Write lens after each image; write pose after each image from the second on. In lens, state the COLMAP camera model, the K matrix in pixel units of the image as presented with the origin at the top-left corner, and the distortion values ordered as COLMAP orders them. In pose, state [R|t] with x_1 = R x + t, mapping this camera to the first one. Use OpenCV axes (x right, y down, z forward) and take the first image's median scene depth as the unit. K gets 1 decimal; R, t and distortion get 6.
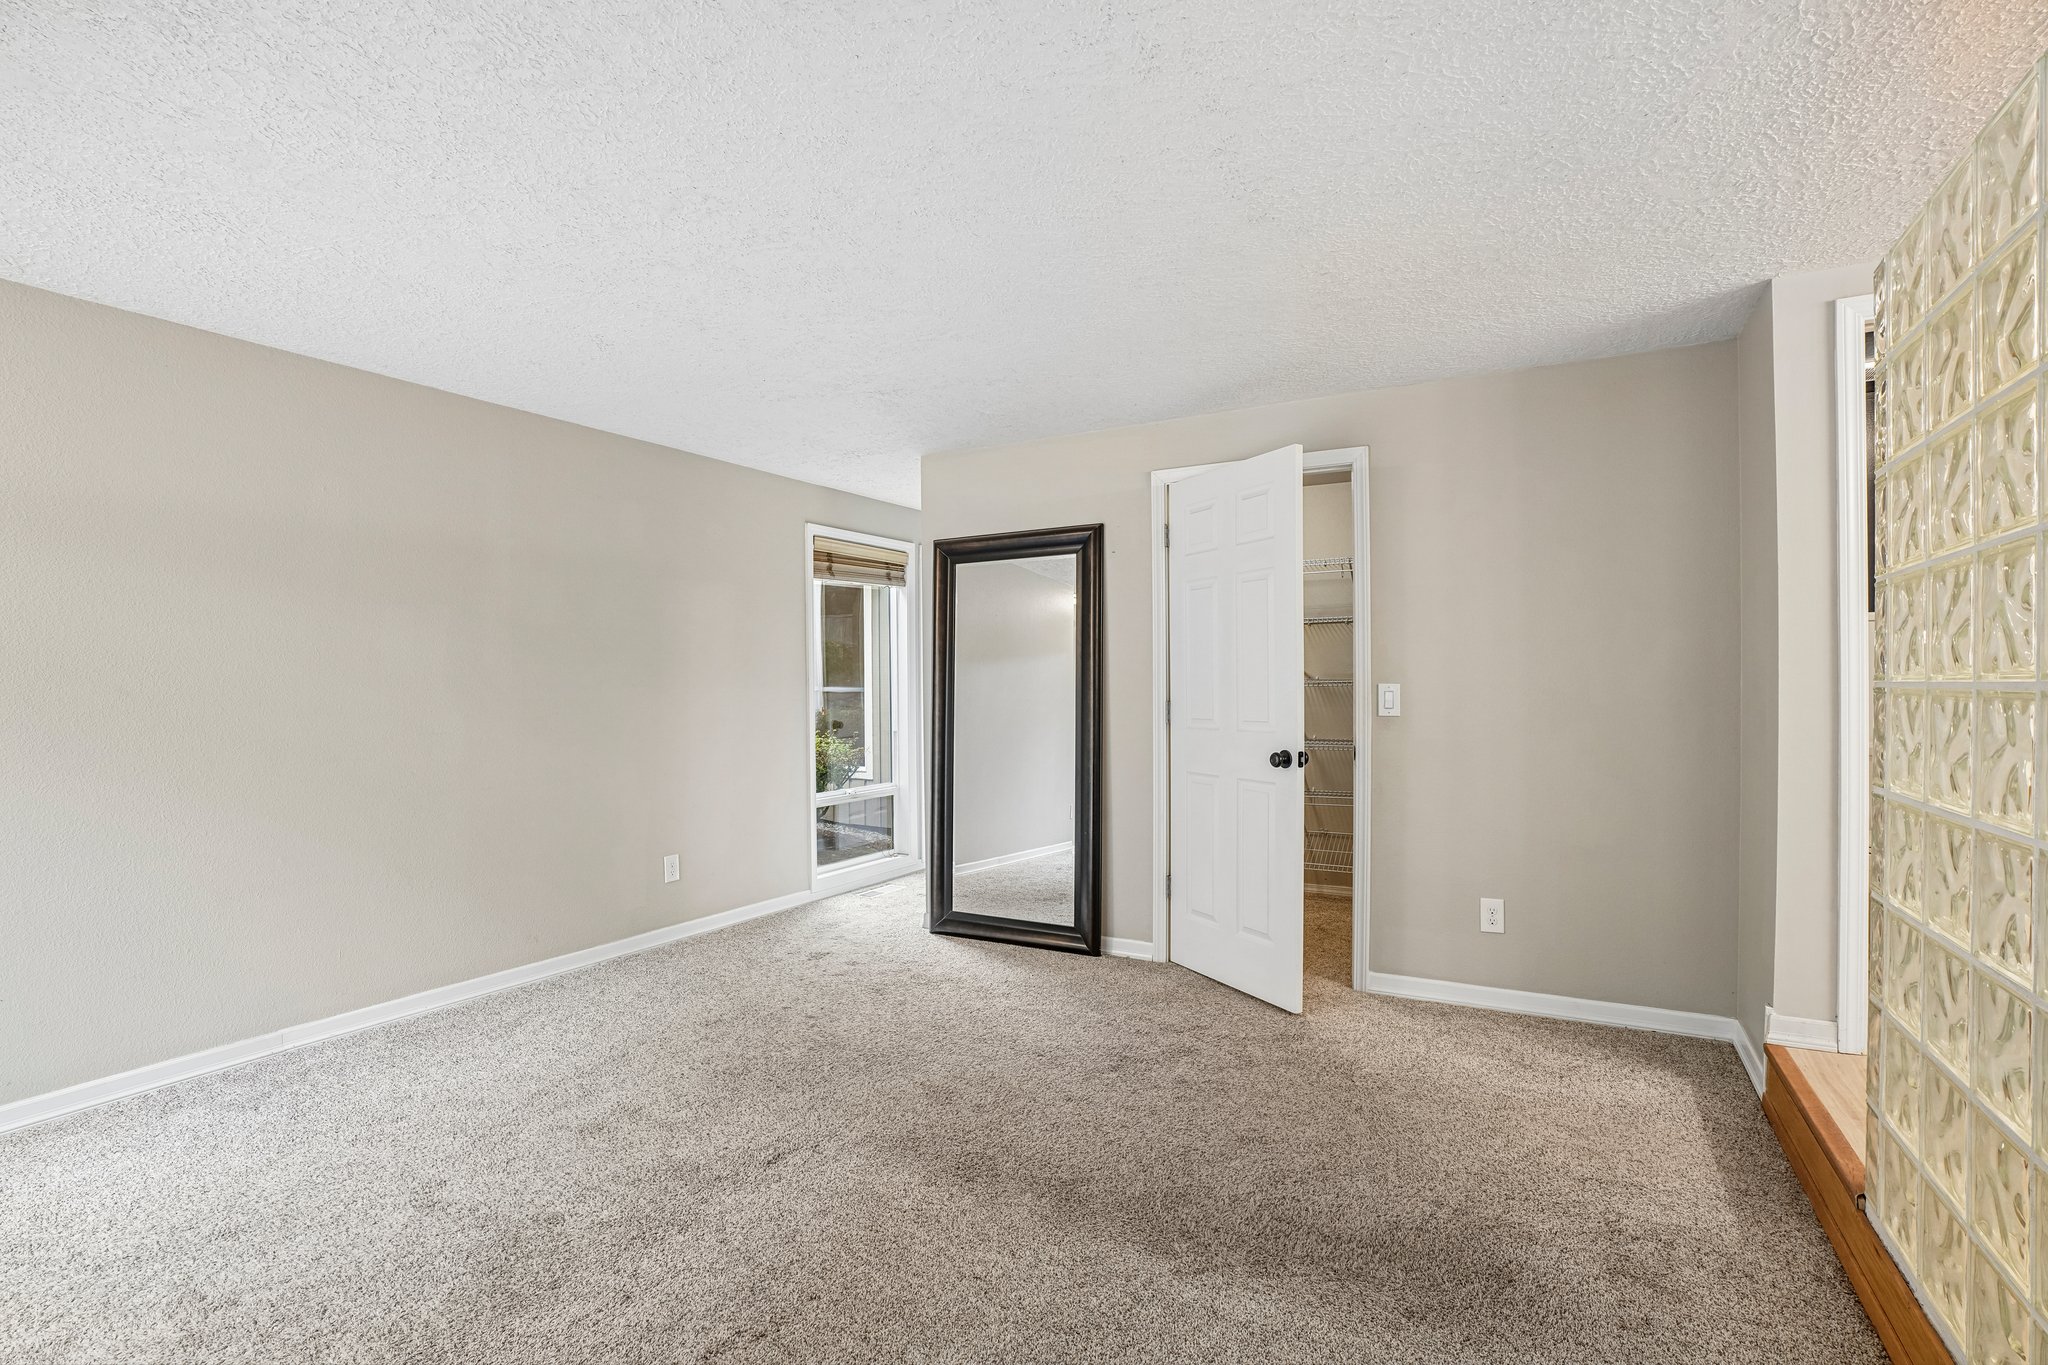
lens RADIAL K [[946.2, 0, 1024.2], [0, 946.2, 698.9], [0, 0, 1]] dist [-0.077325, 0.032477]
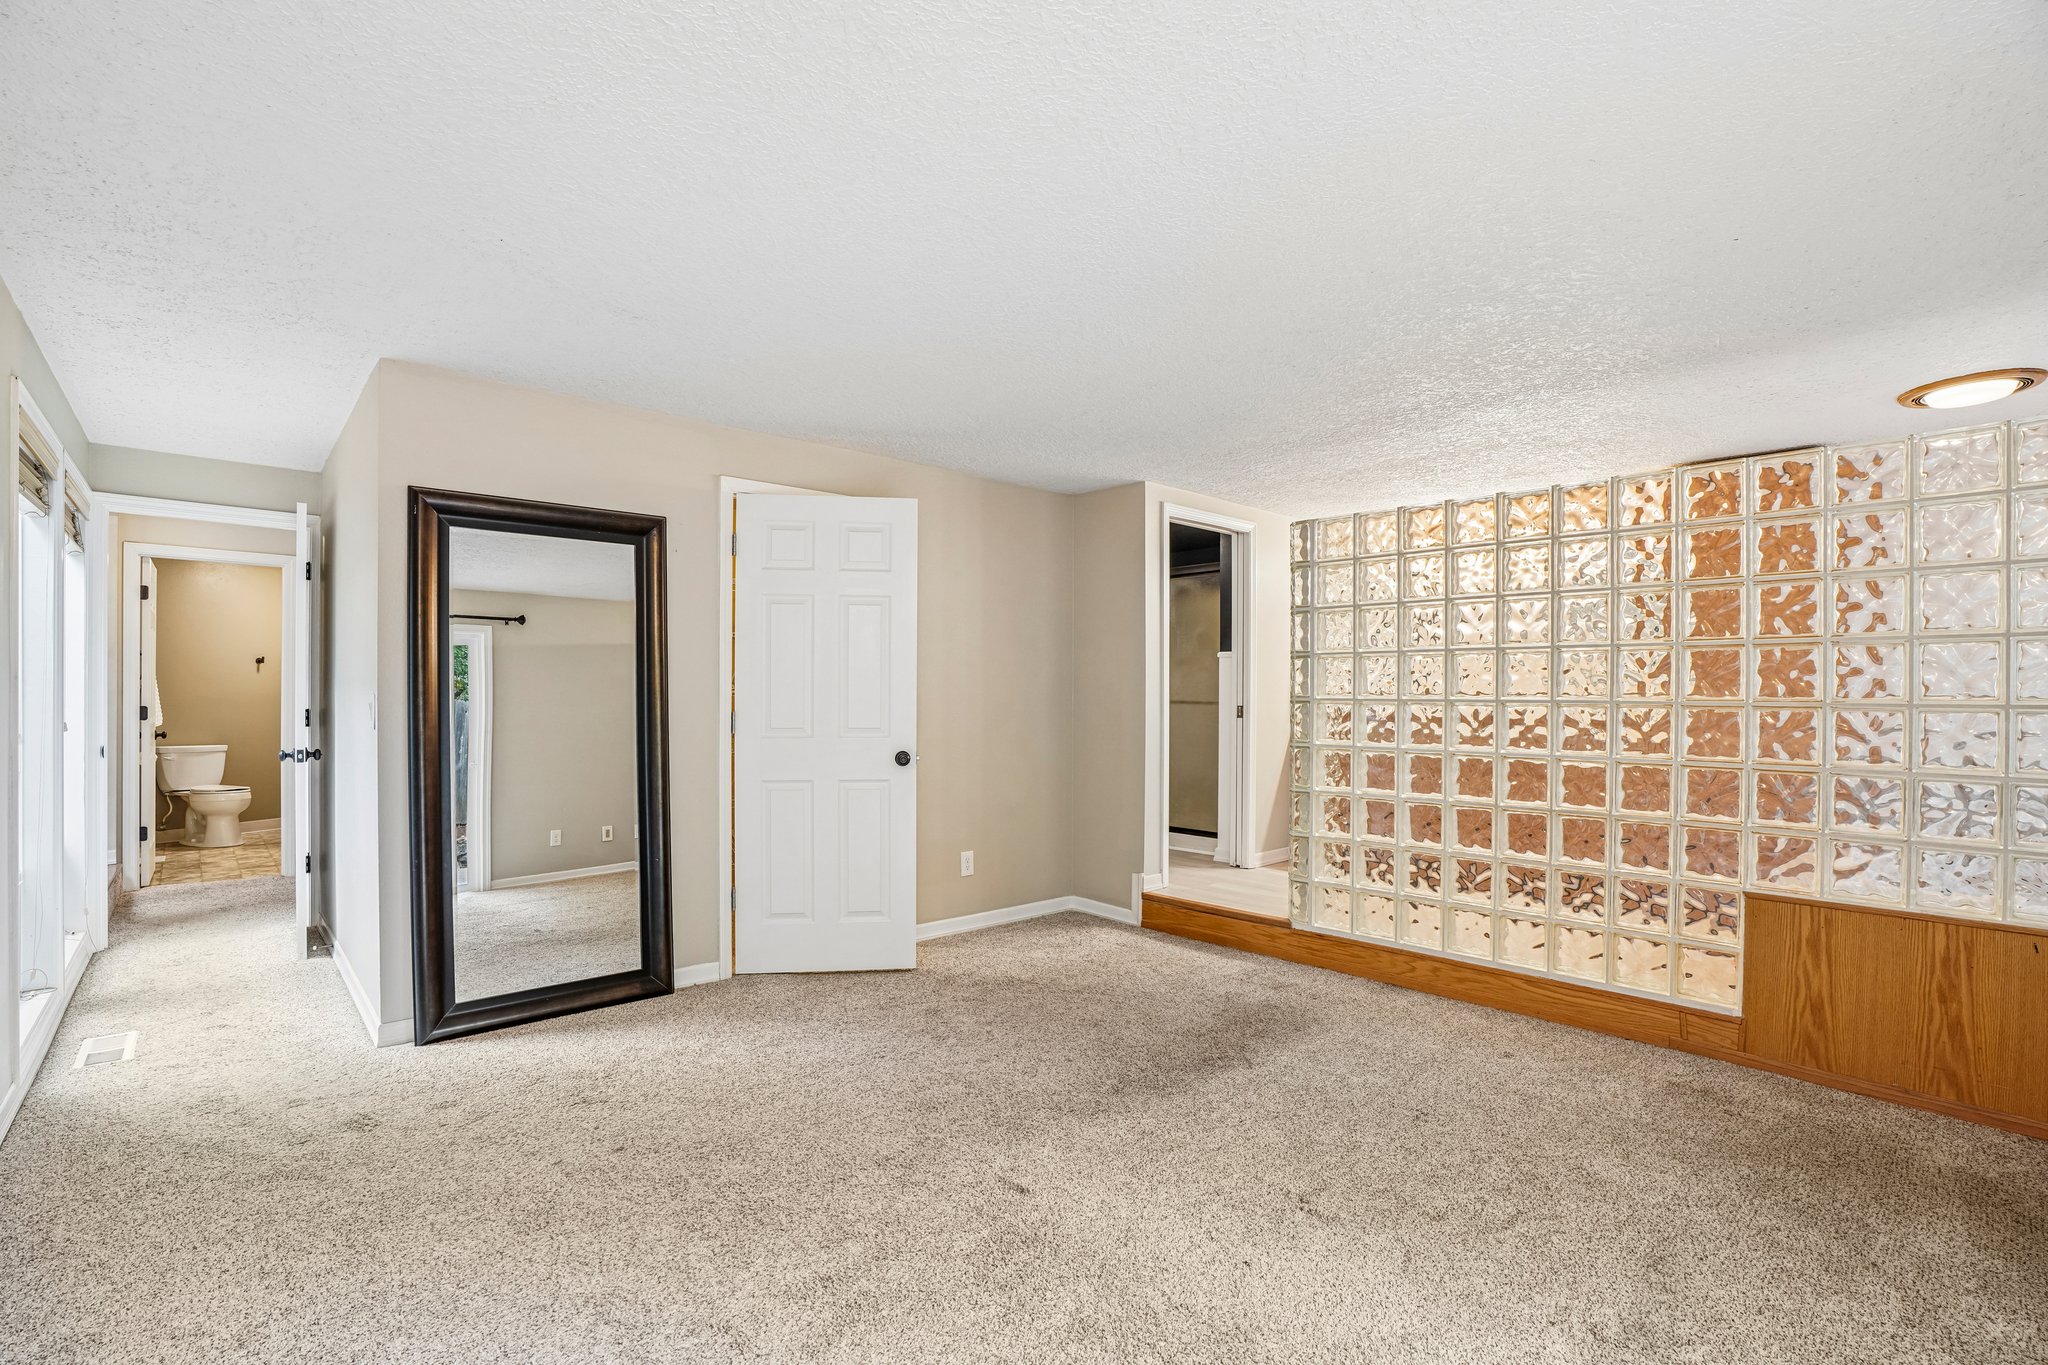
lens RADIAL K [[946.2, 0, 1024.2], [0, 946.2, 698.9], [0, 0, 1]] dist [-0.077325, 0.032477]
pose [[0.307048, 0.005529, 0.951678, -0.800844], [0.008065, 0.999932, -0.008412, -0.000416], [-0.951660, 0.010258, 0.306982, 0.471699]]
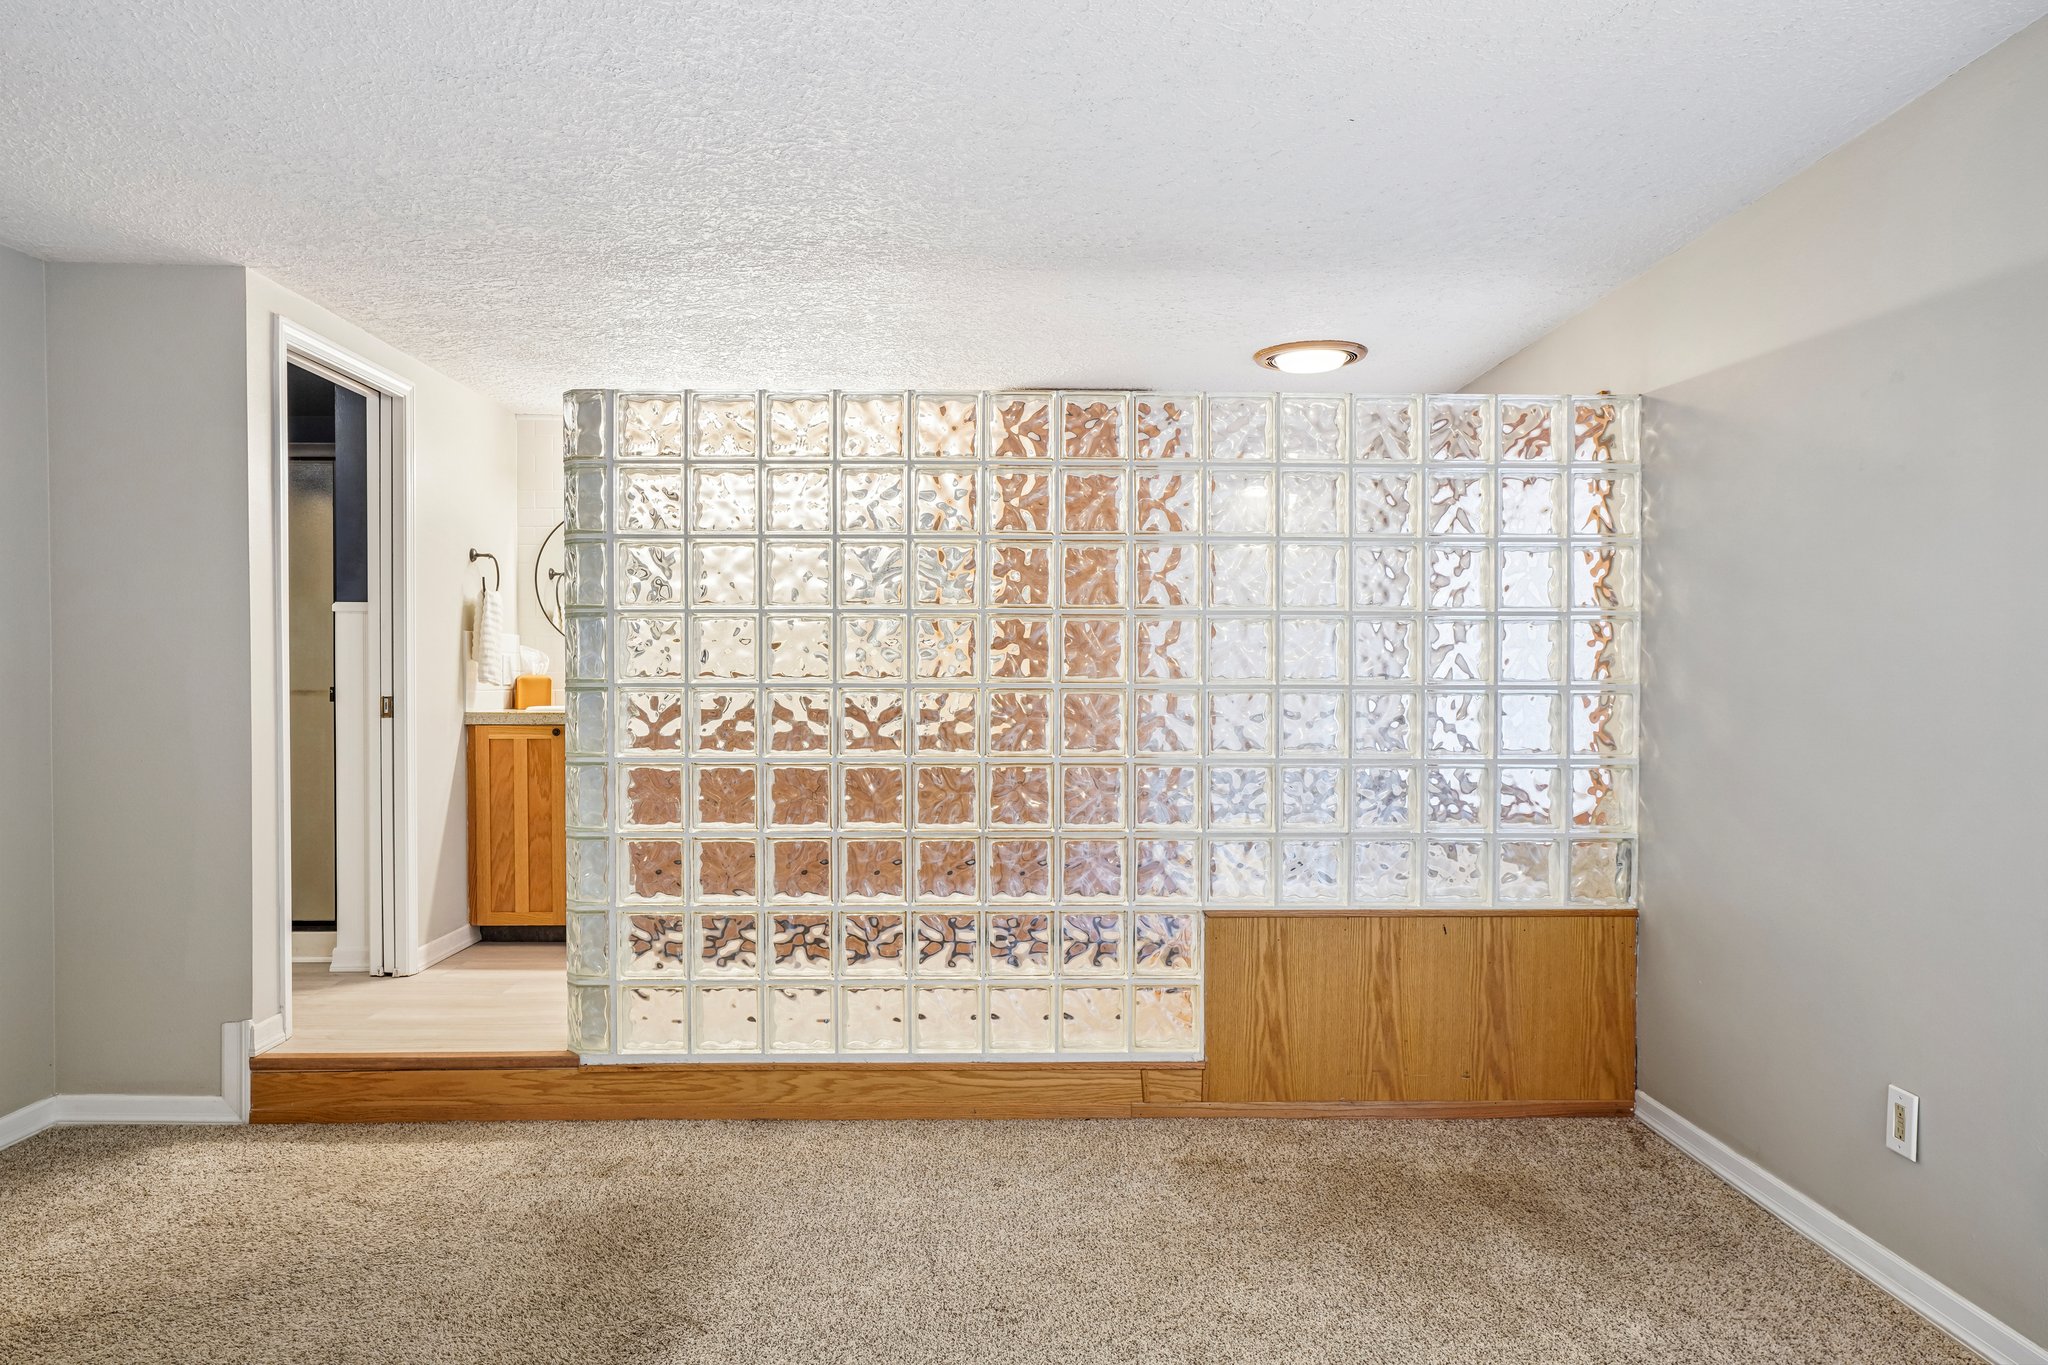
lens RADIAL K [[1373.9, 0, 1020.1], [0, 1373.9, 690.6], [0, 0, 1]] dist [-0.028811, 0.051644]
pose [[-0.511535, 0.001823, 0.859260, -0.627825], [0.018430, 0.999791, 0.008851, -0.005749], [-0.859064, 0.020364, -0.511462, 0.766839]]
